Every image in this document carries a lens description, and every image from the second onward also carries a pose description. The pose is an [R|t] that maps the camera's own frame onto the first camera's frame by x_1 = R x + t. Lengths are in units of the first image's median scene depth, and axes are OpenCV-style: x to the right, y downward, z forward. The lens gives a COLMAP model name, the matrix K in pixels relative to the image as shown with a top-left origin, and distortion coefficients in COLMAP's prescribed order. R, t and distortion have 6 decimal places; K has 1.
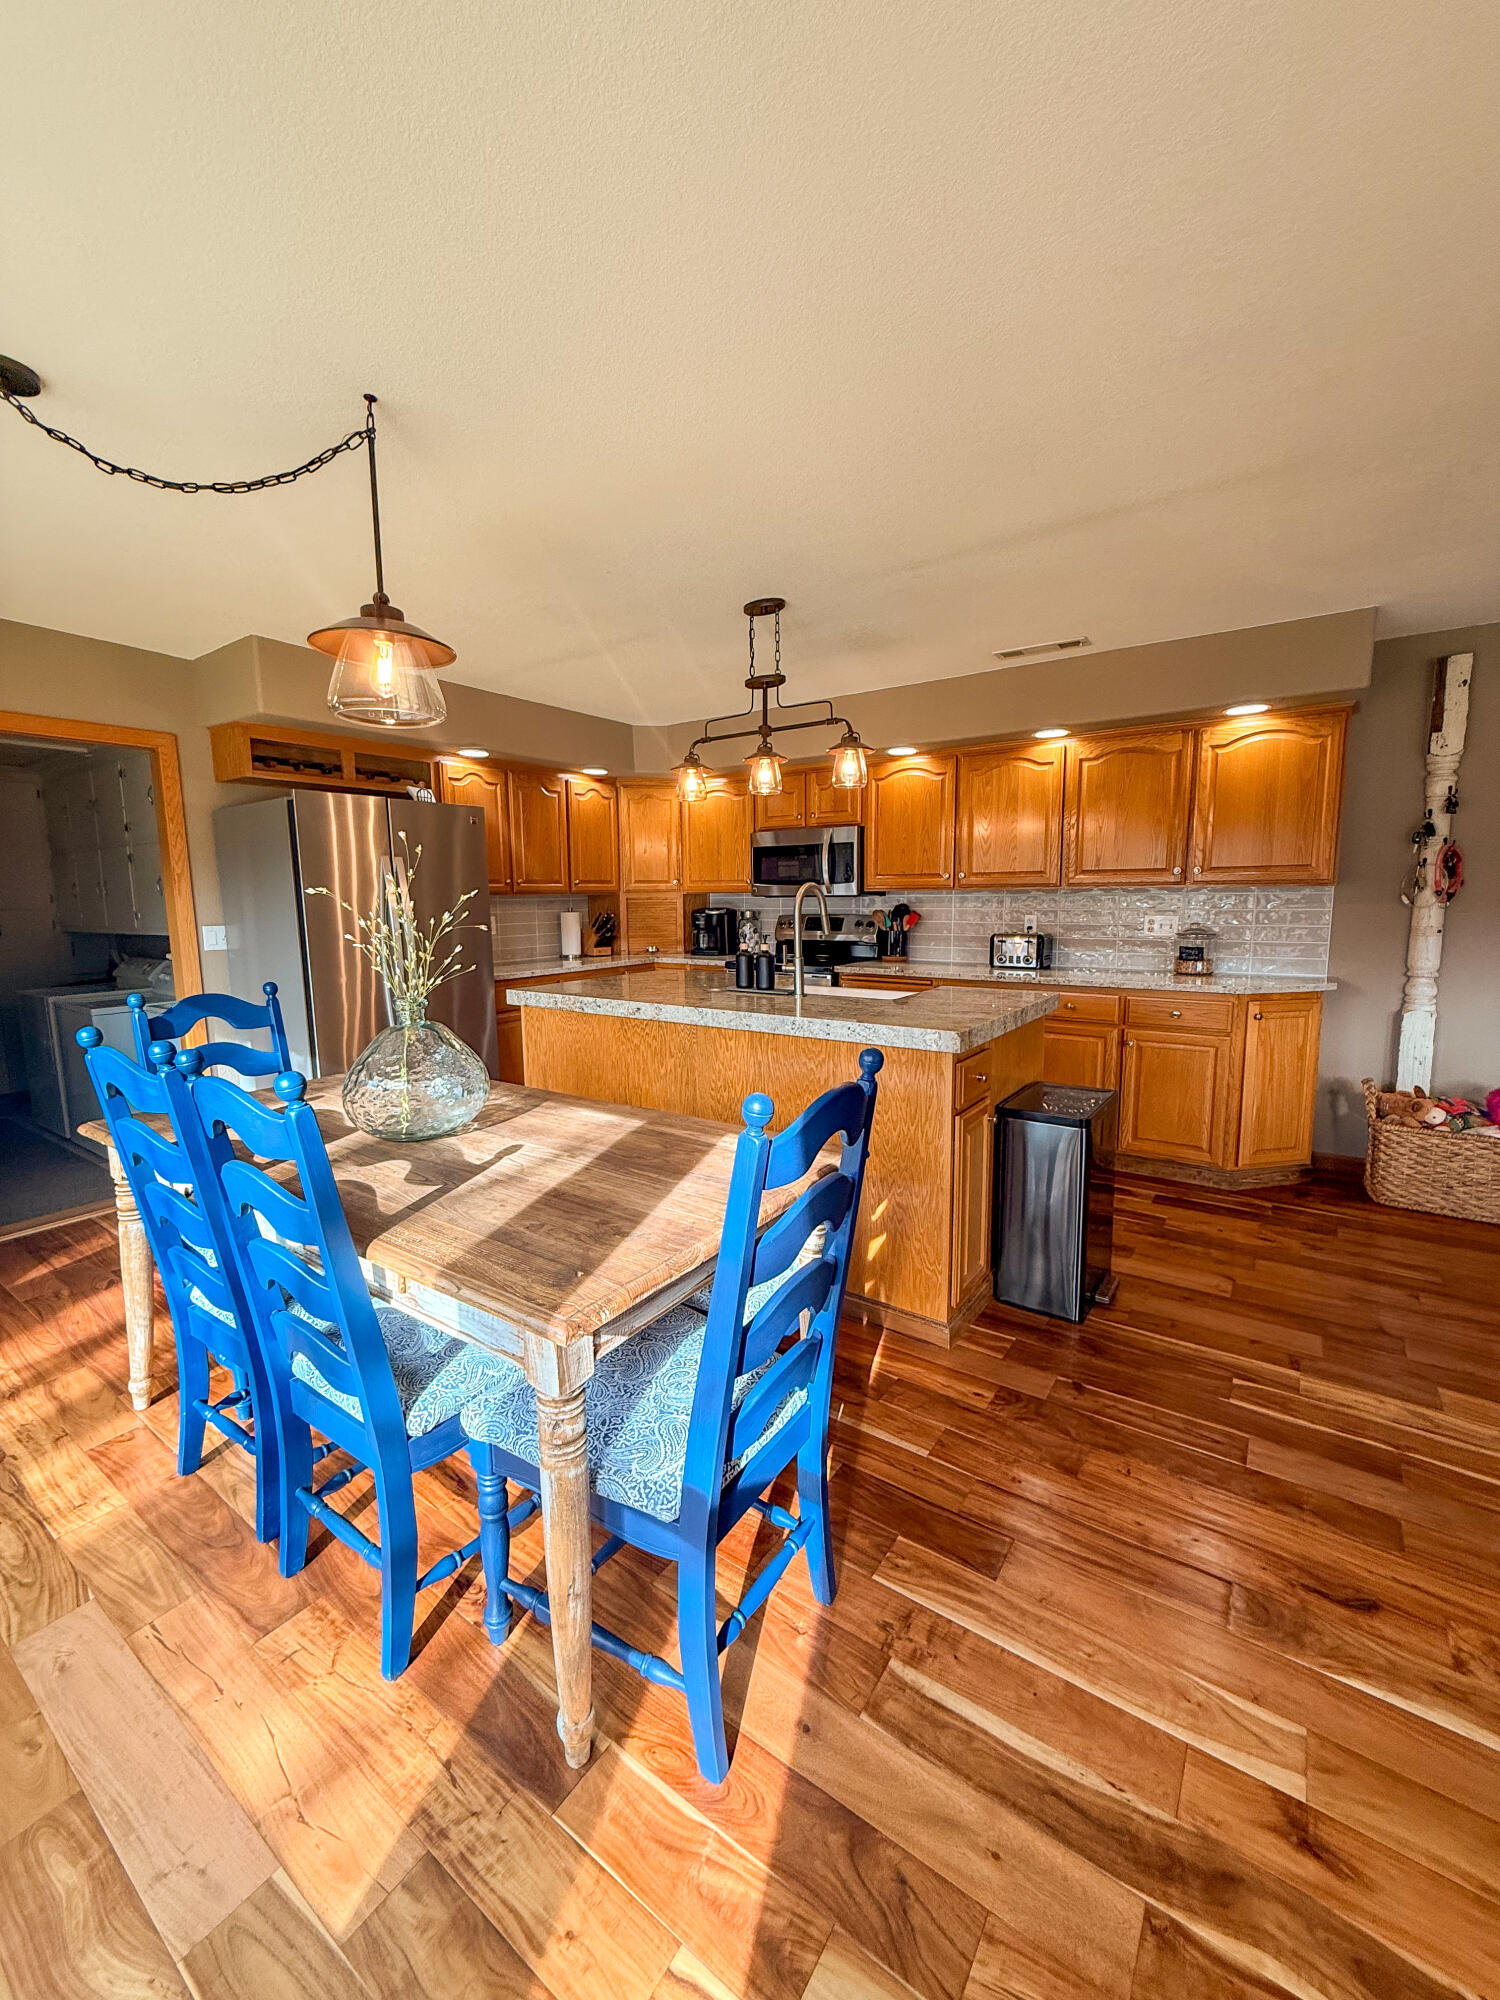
lens RADIAL K [[795.1, 0, 750.0], [0, 795.1, 1000.0], [0, 0, 1]] dist [0.001392, 0.000022]
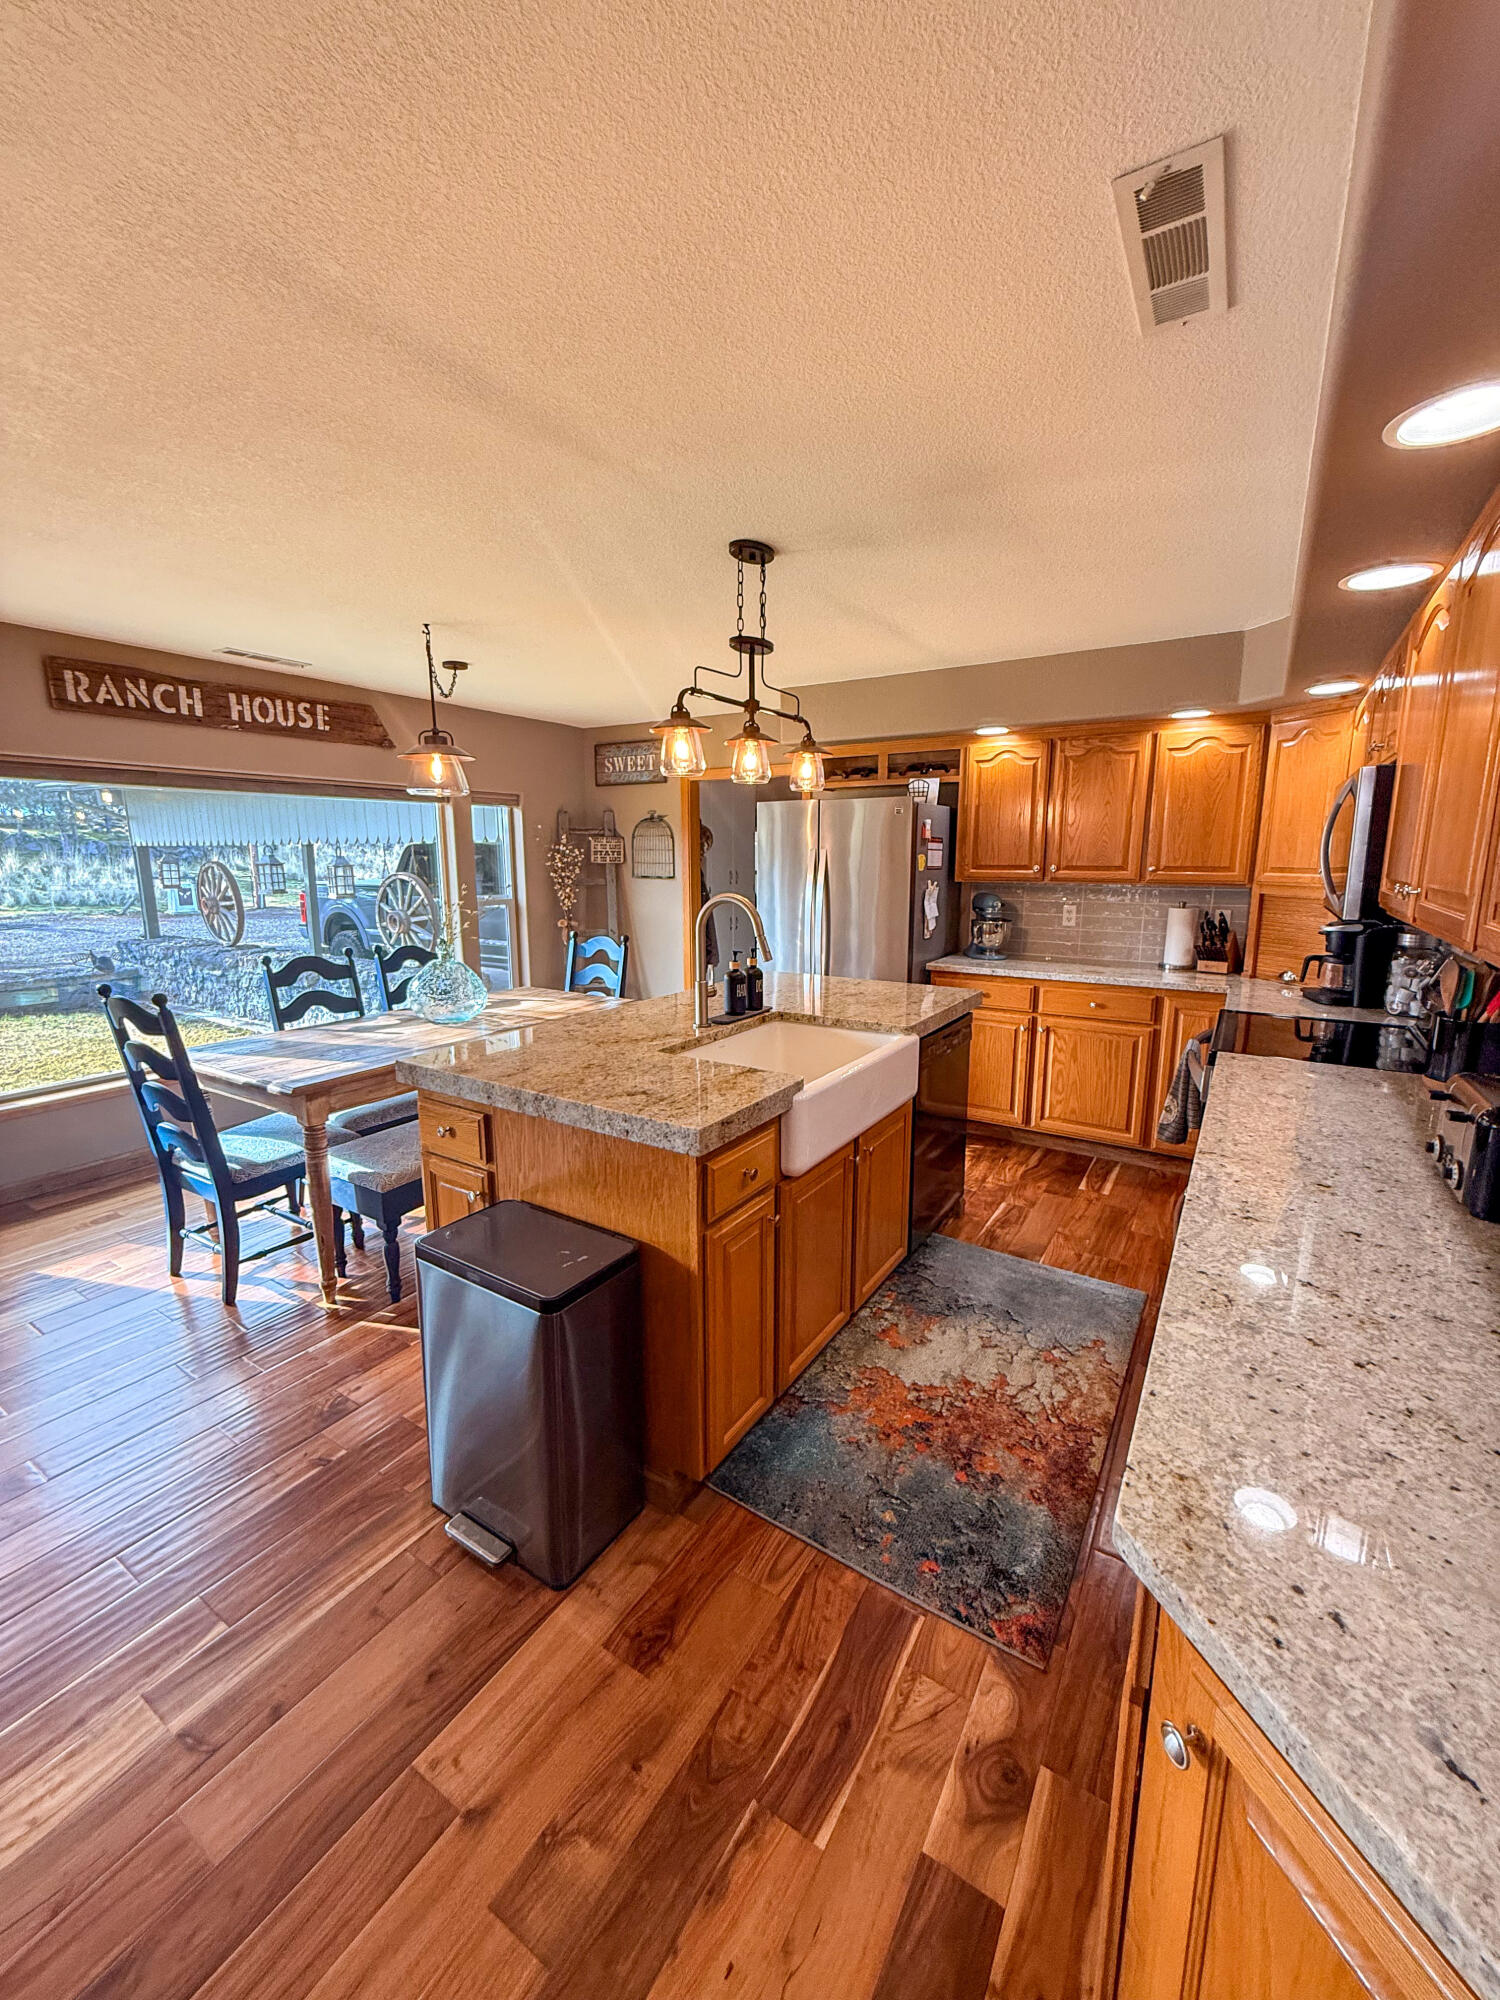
lens RADIAL K [[795.1, 0, 750.0], [0, 795.1, 1000.0], [0, 0, 1]] dist [0.001392, 0.000022]
pose [[0.050143, 0.197529, -0.979014, 0.572597], [-0.135279, 0.972556, 0.189298, -0.128466], [0.989538, 0.122948, 0.075488, 0.627842]]
